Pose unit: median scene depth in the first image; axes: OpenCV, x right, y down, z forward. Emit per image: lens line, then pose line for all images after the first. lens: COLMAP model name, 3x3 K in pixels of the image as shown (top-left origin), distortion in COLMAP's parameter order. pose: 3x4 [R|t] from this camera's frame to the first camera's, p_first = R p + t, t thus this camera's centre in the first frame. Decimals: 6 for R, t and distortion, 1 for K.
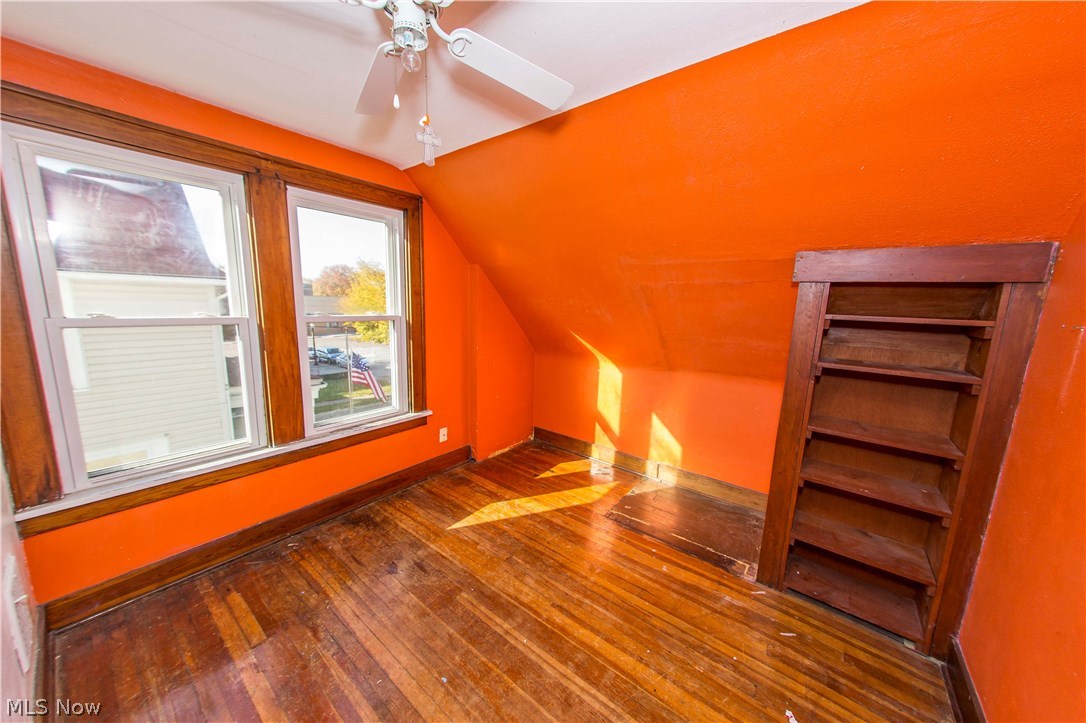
lens RADIAL K [[360.6, 0, 543.5], [0, 360.6, 361.6], [0, 0, 1]] dist [0.008475, -0.000182]
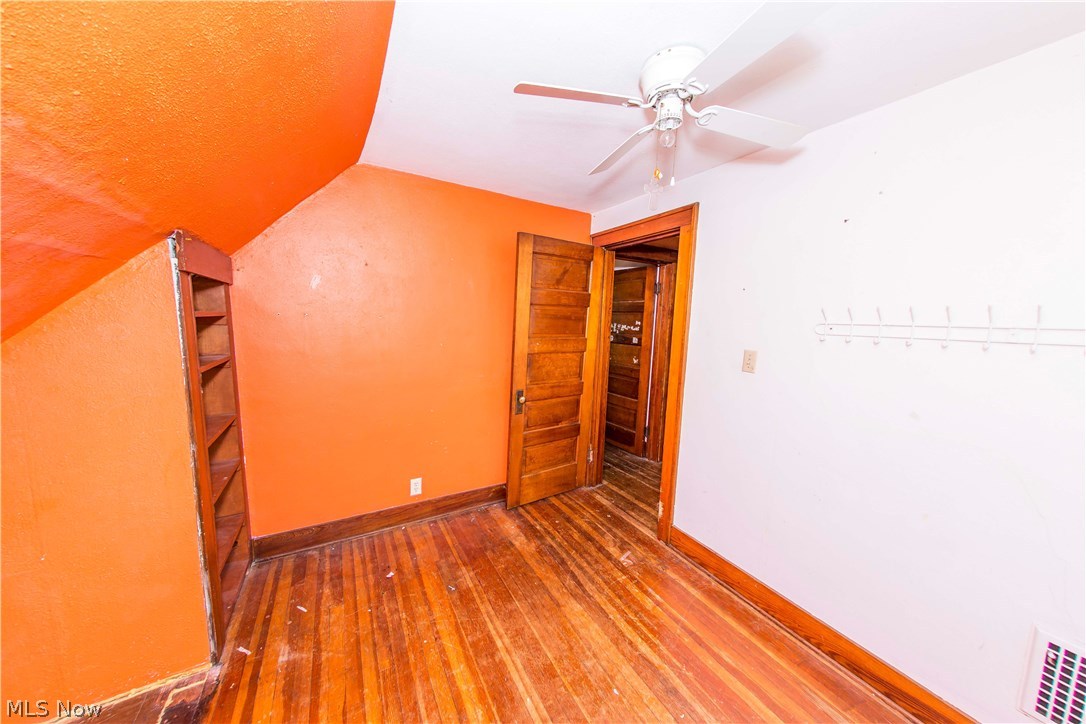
lens RADIAL K [[360.6, 0, 543.5], [0, 360.6, 362.1], [0, 0, 1]] dist [0.008475, -0.000182]
pose [[-0.924511, -0.111291, 0.364546, -0.336002], [-0.000495, 0.956773, 0.290835, -0.294224], [-0.381155, 0.268700, -0.884602, 1.643883]]
